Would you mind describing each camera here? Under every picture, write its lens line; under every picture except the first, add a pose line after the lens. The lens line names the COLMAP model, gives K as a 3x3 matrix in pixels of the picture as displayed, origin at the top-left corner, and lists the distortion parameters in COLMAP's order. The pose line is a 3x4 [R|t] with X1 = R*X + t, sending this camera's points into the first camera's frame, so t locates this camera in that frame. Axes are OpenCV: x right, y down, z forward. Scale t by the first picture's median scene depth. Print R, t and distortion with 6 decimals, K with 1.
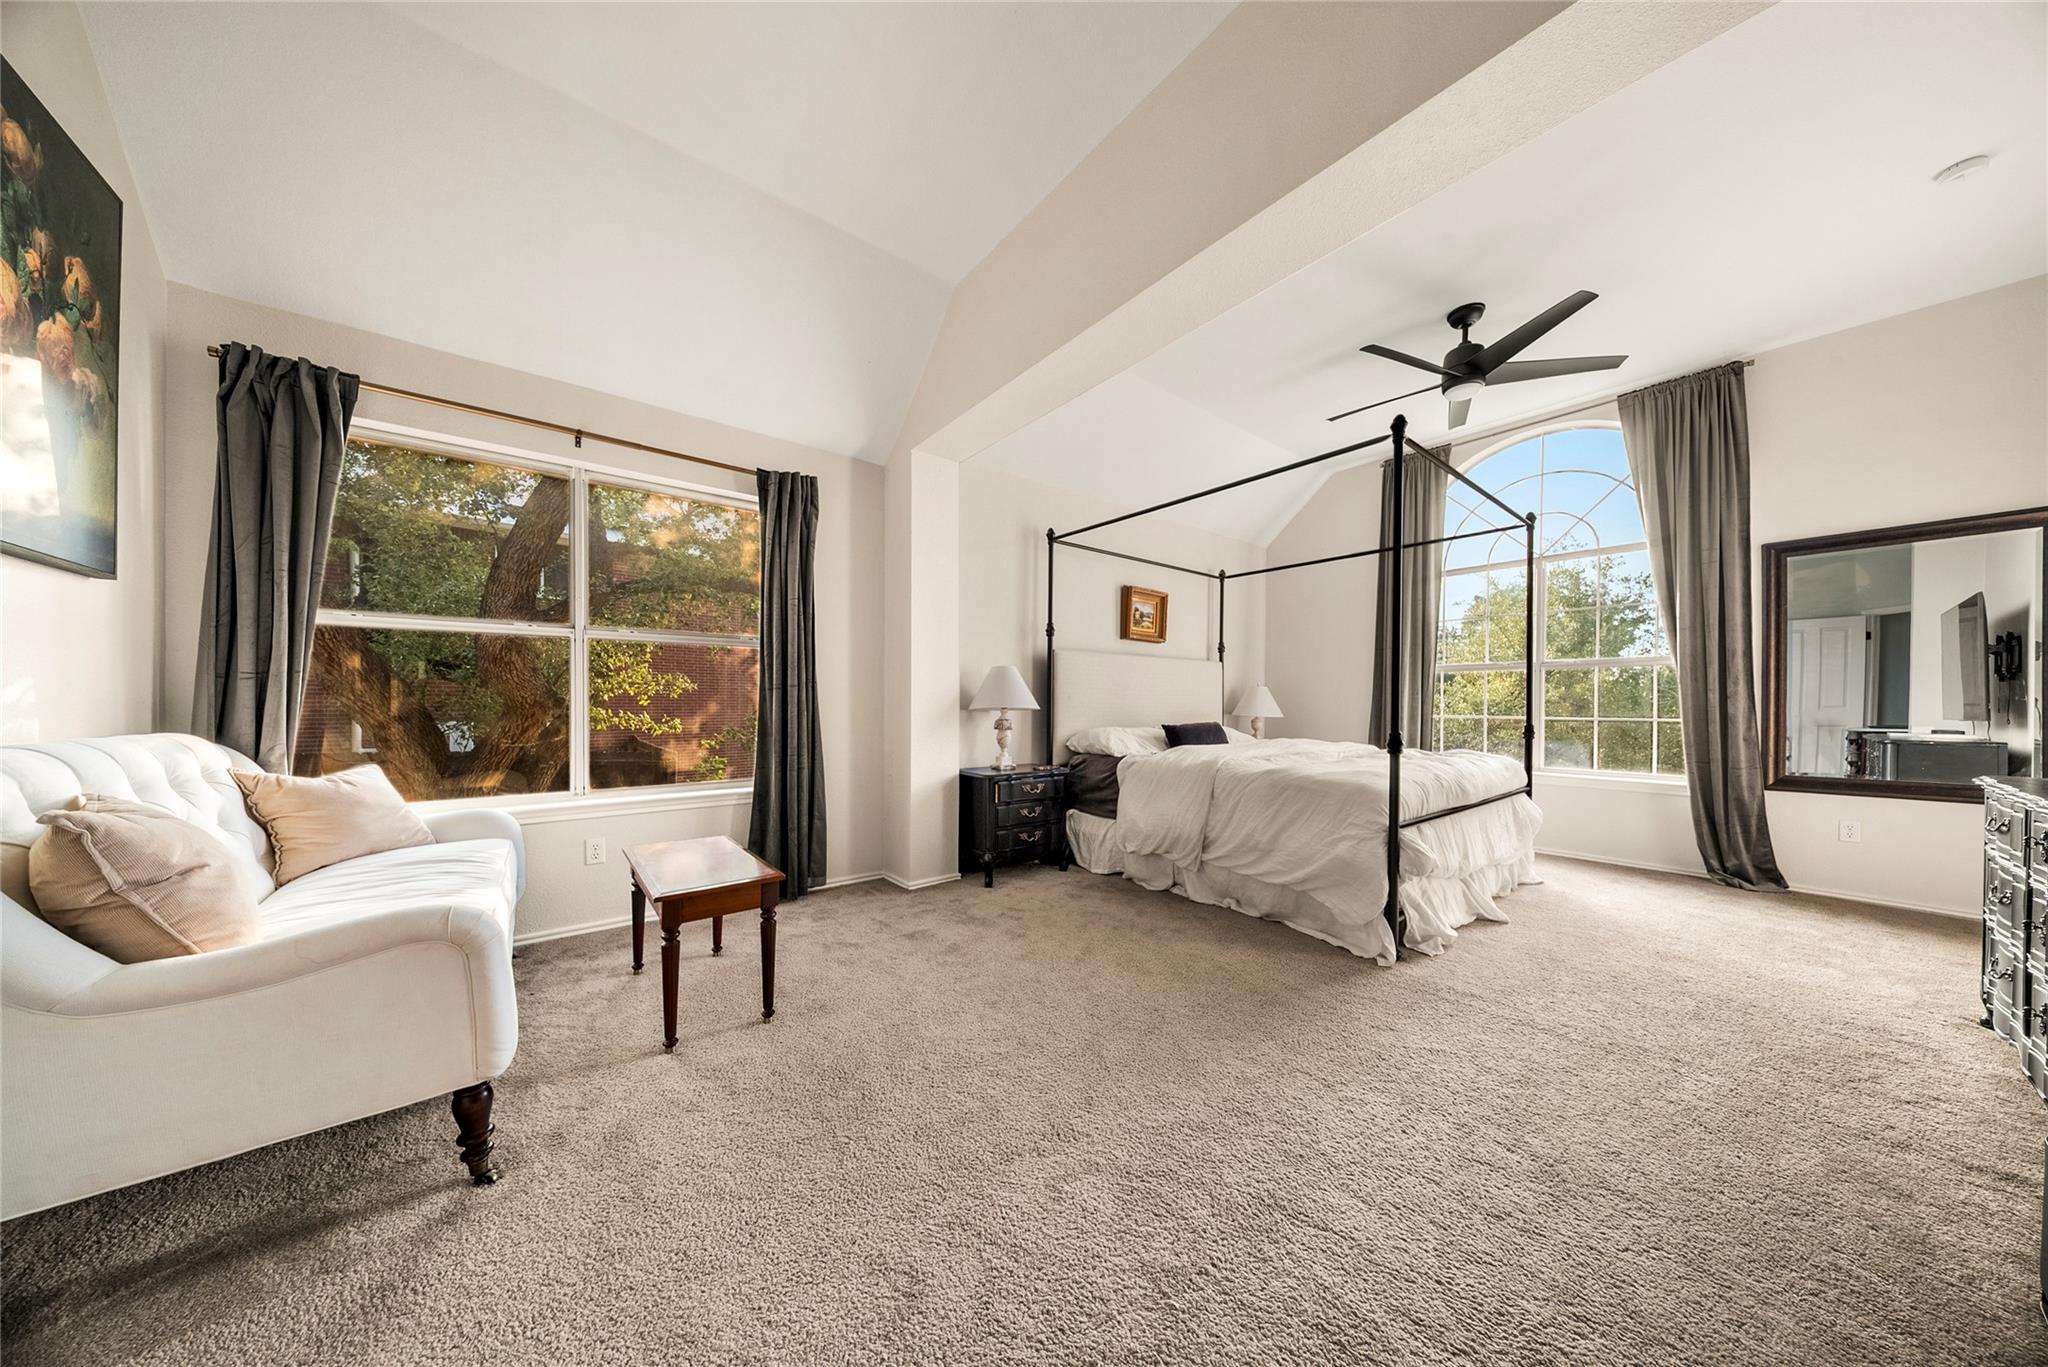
lens RADIAL K [[602.9, 0, 1012.3], [0, 602.9, 704.7], [0, 0, 1]] dist [-0.002789, -0.000491]
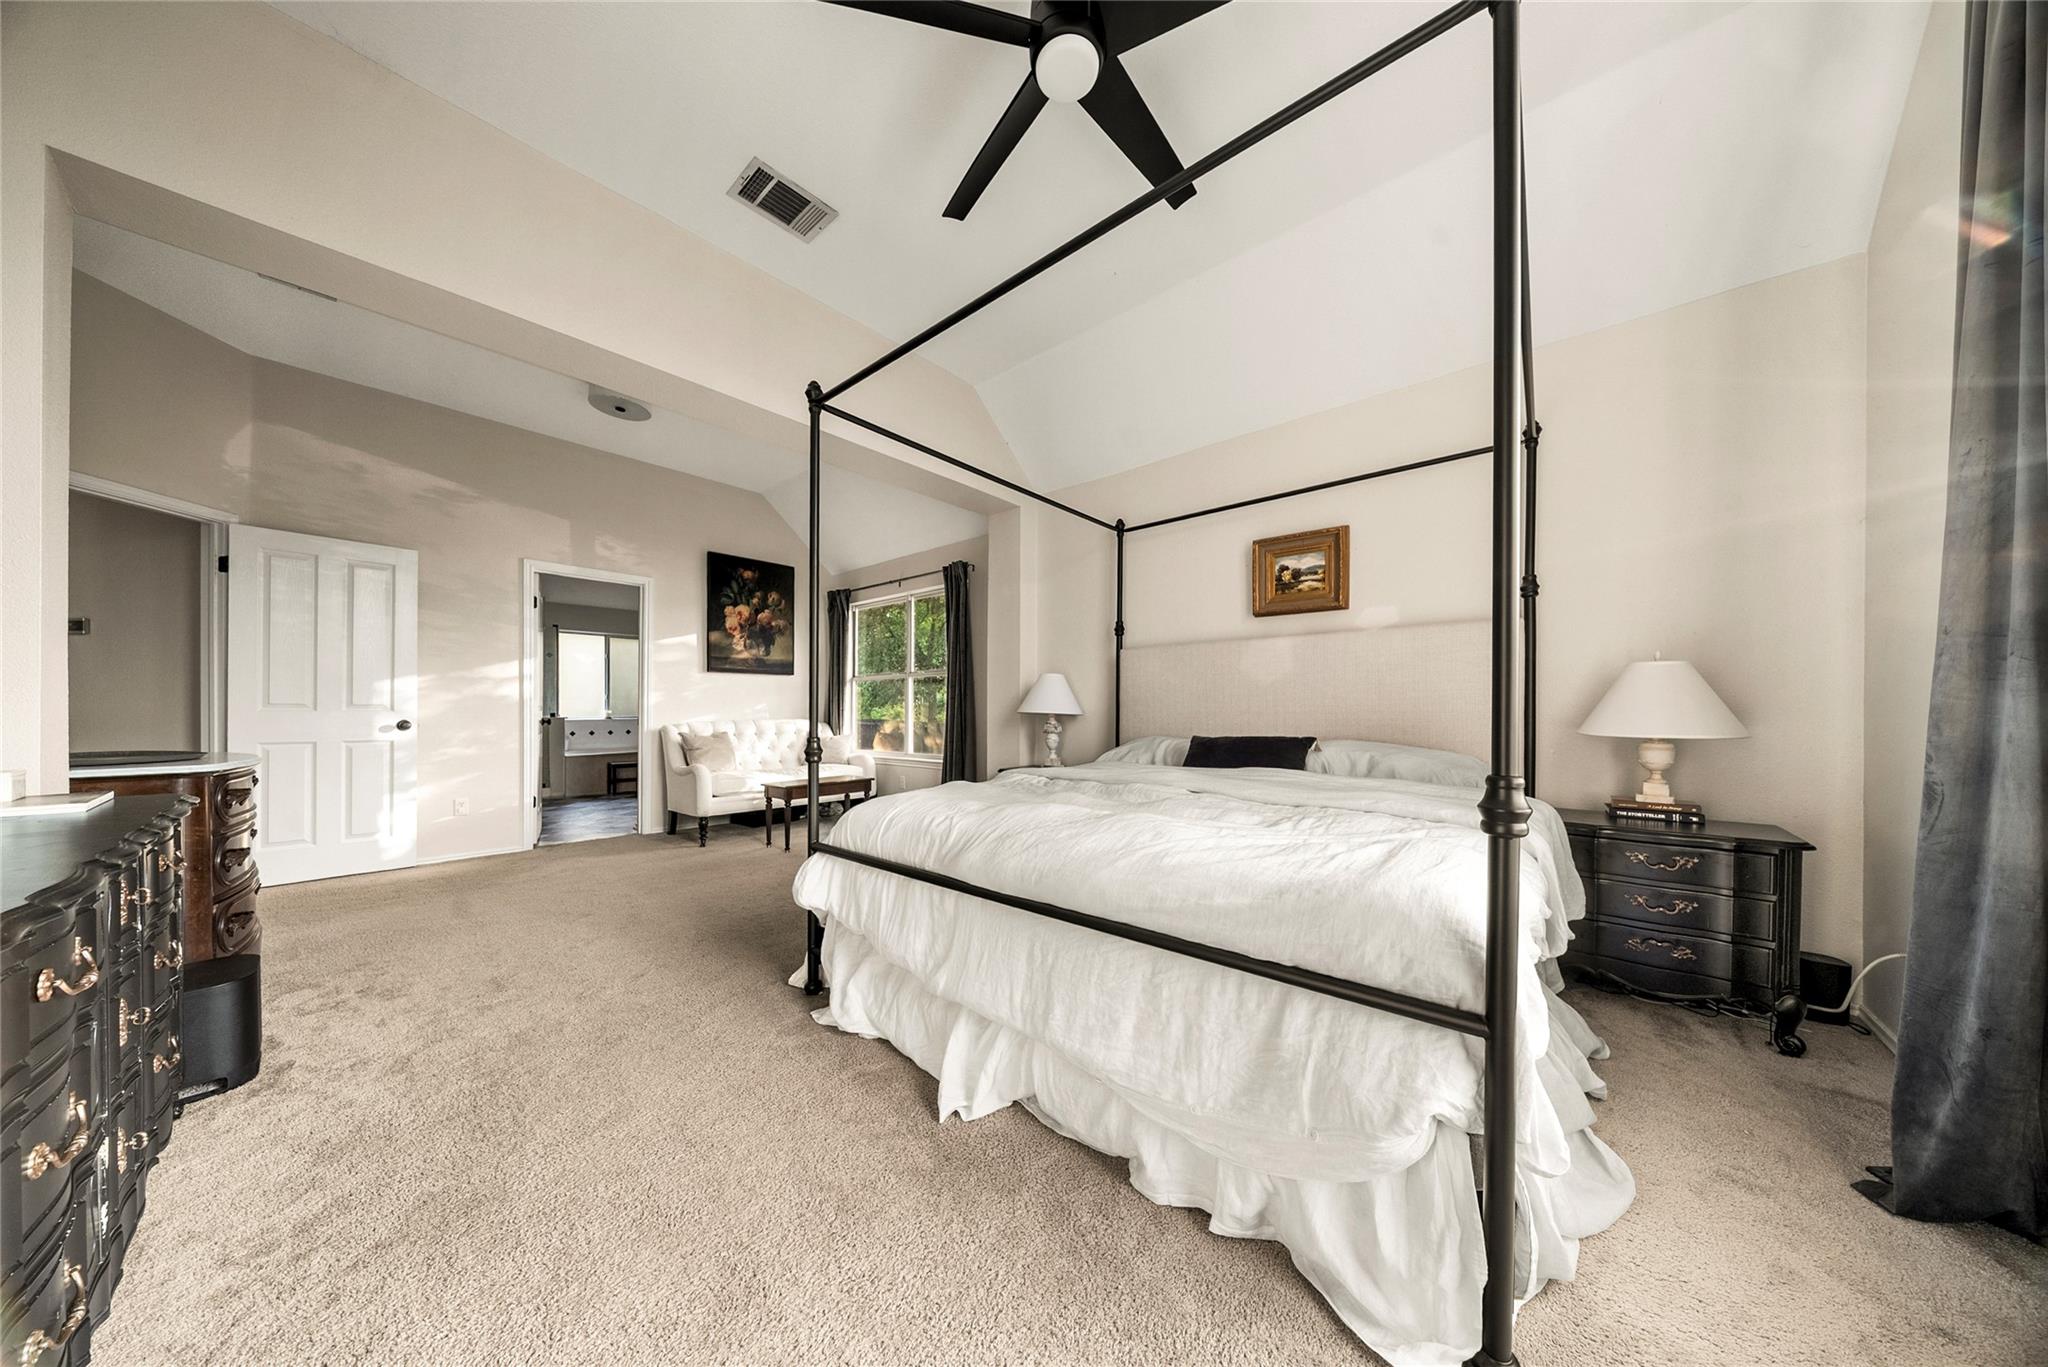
lens RADIAL K [[602.9, 0, 1061.1], [0, 602.9, 711.6], [0, 0, 1]] dist [-0.002789, -0.000491]
pose [[0.214857, 0.000612, -0.976645, 1.310825], [-0.001330, 0.999999, 0.000334, 0.001398], [0.976645, 0.001227, 0.214857, 1.006180]]
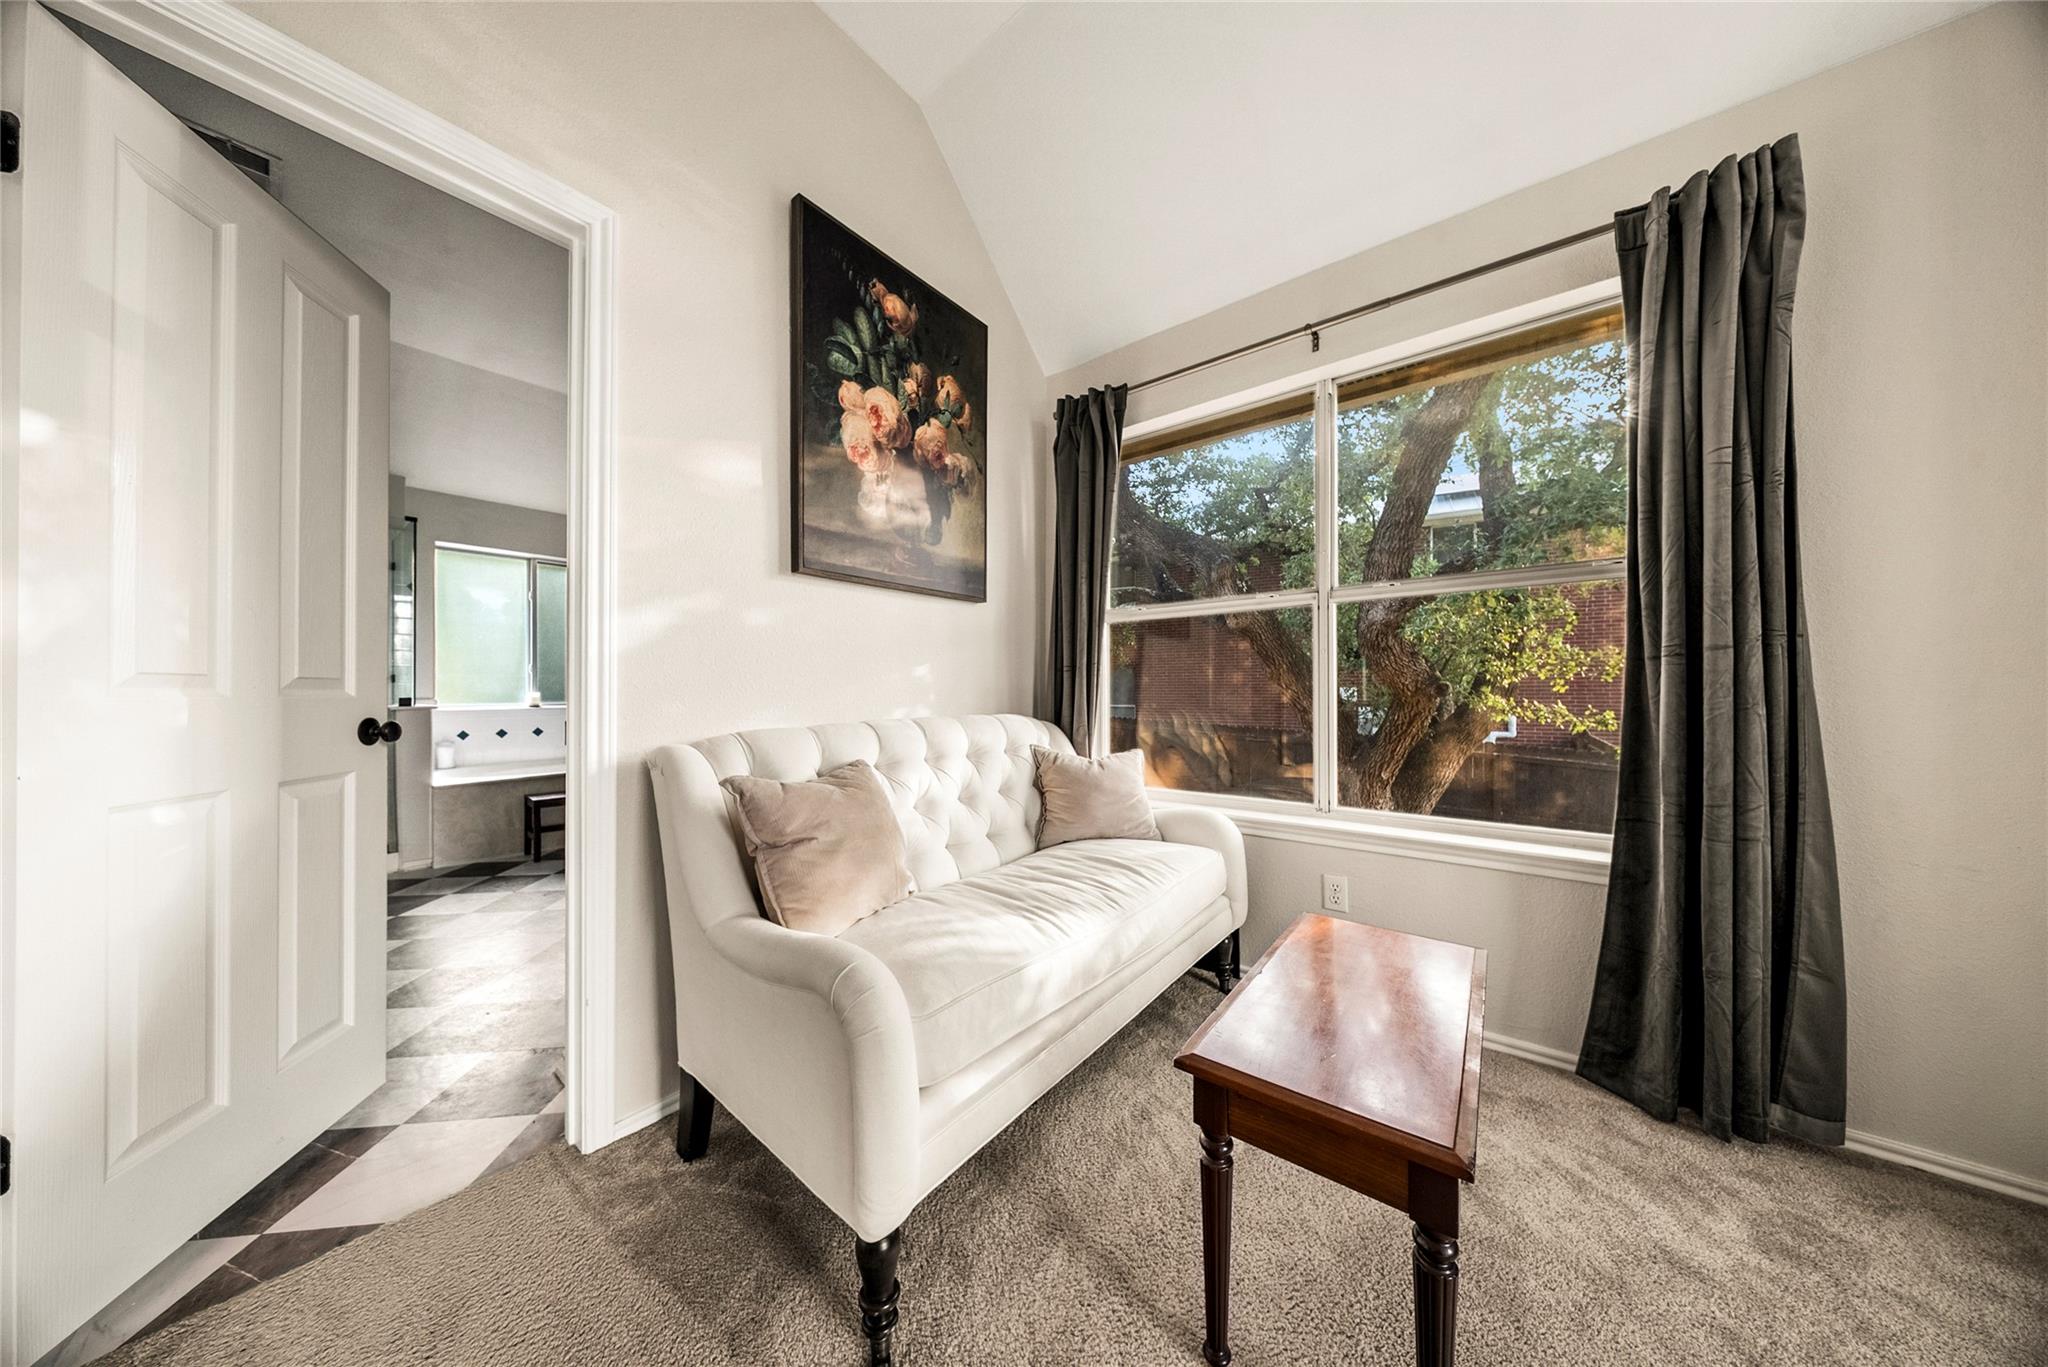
lens RADIAL K [[602.9, 0, 1054.1], [0, 602.9, 689.8], [0, 0, 1]] dist [-0.002789, -0.000491]
pose [[0.250059, -0.004956, -0.968218, -0.065090], [0.001610, 0.999988, -0.004703, 0.000490], [0.968229, -0.000383, 0.250064, 0.453832]]
